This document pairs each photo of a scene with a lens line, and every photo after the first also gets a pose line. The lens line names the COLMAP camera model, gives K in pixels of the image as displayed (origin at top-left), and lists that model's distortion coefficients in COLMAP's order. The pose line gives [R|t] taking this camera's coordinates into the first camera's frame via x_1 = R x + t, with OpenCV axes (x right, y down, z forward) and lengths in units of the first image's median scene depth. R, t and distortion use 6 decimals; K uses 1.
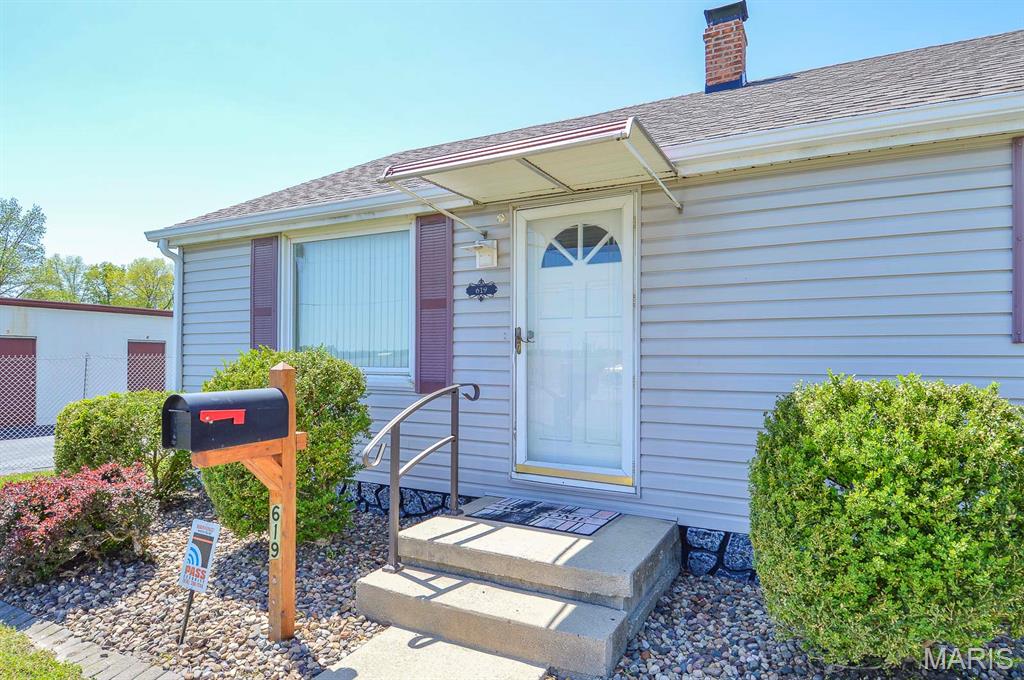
lens RADIAL K [[555.8, 0, 500.2], [0, 555.8, 357.1], [0, 0, 1]] dist [0.007932, -0.007936]
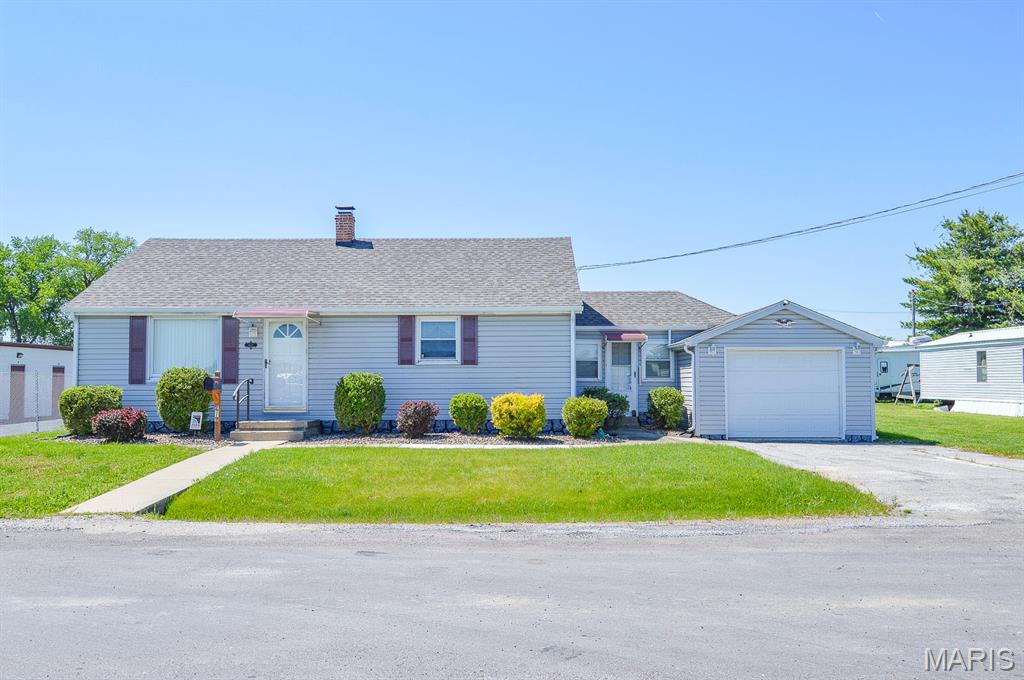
lens RADIAL K [[830.7, 0, 485.3], [0, 830.7, 342.5], [0, 0, 1]] dist [0.013867, -0.017305]
pose [[0.888278, 0.010249, 0.459191, -0.938974], [0.008602, 0.999204, -0.038944, 0.039149], [-0.459225, 0.038543, 0.887483, -3.350478]]
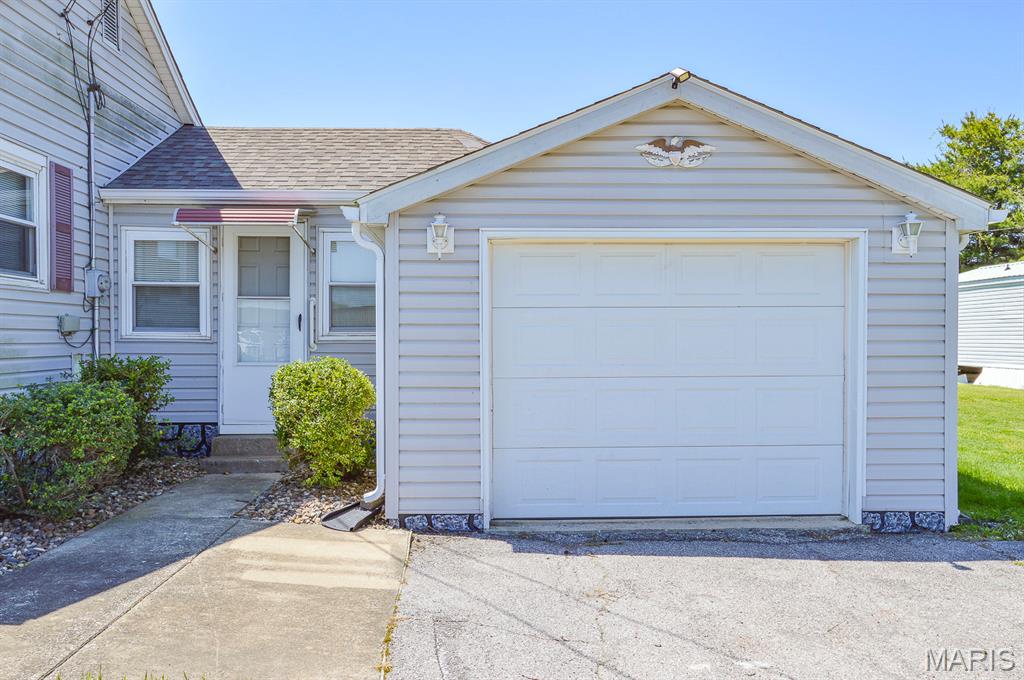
lens RADIAL K [[830.7, 0, 489.1], [0, 830.7, 340.3], [0, 0, 1]] dist [0.013867, -0.017305]
pose [[0.864377, -0.013113, 0.502673, 1.686231], [0.008926, 0.999903, 0.010734, 0.070358], [-0.502765, -0.004791, 0.864410, -1.064070]]
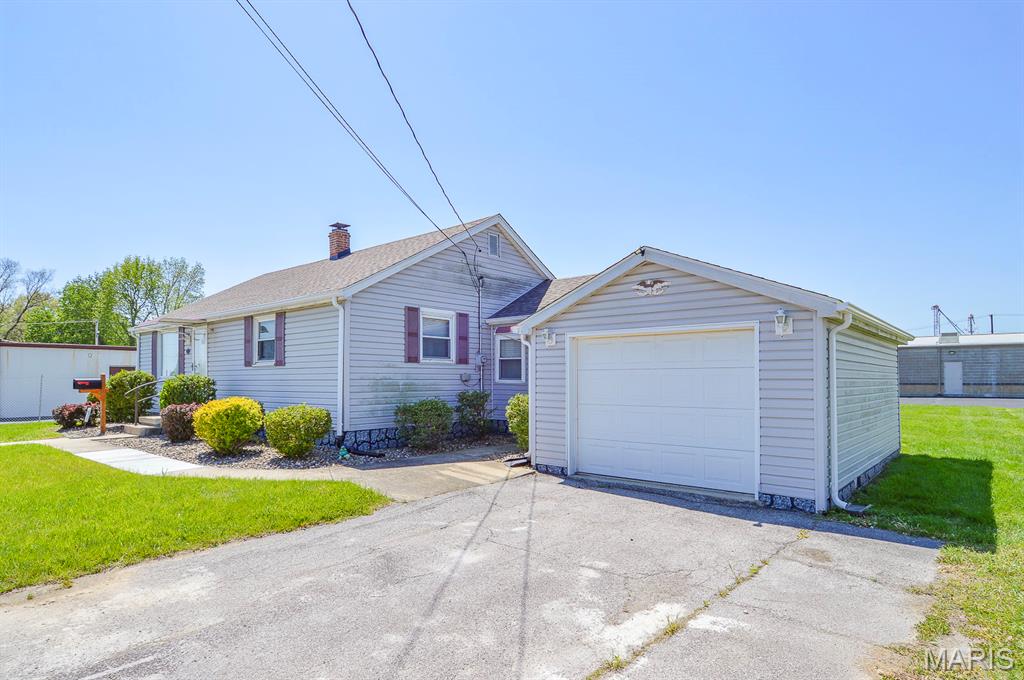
lens RADIAL K [[555.8, 0, 497.6], [0, 555.8, 376.2], [0, 0, 1]] dist [0.007932, -0.007936]
pose [[0.973608, -0.009000, -0.228049, 2.610555], [0.007991, 0.999954, -0.005350, 0.059190], [0.228087, 0.003386, 0.973635, -1.856986]]
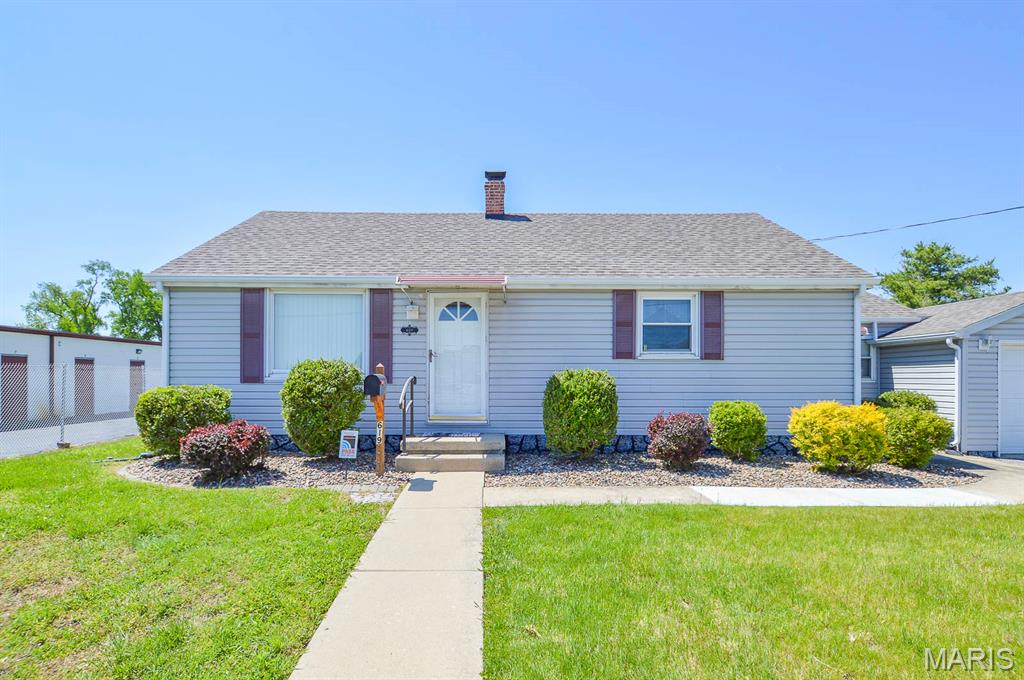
lens RADIAL K [[555.8, 0, 486.2], [0, 555.8, 368.4], [0, 0, 1]] dist [0.007932, -0.007936]
pose [[0.882565, 0.001416, 0.470189, -0.762799], [0.001948, 0.999976, -0.006668, 0.031919], [-0.470187, 0.006801, 0.882541, -0.928596]]
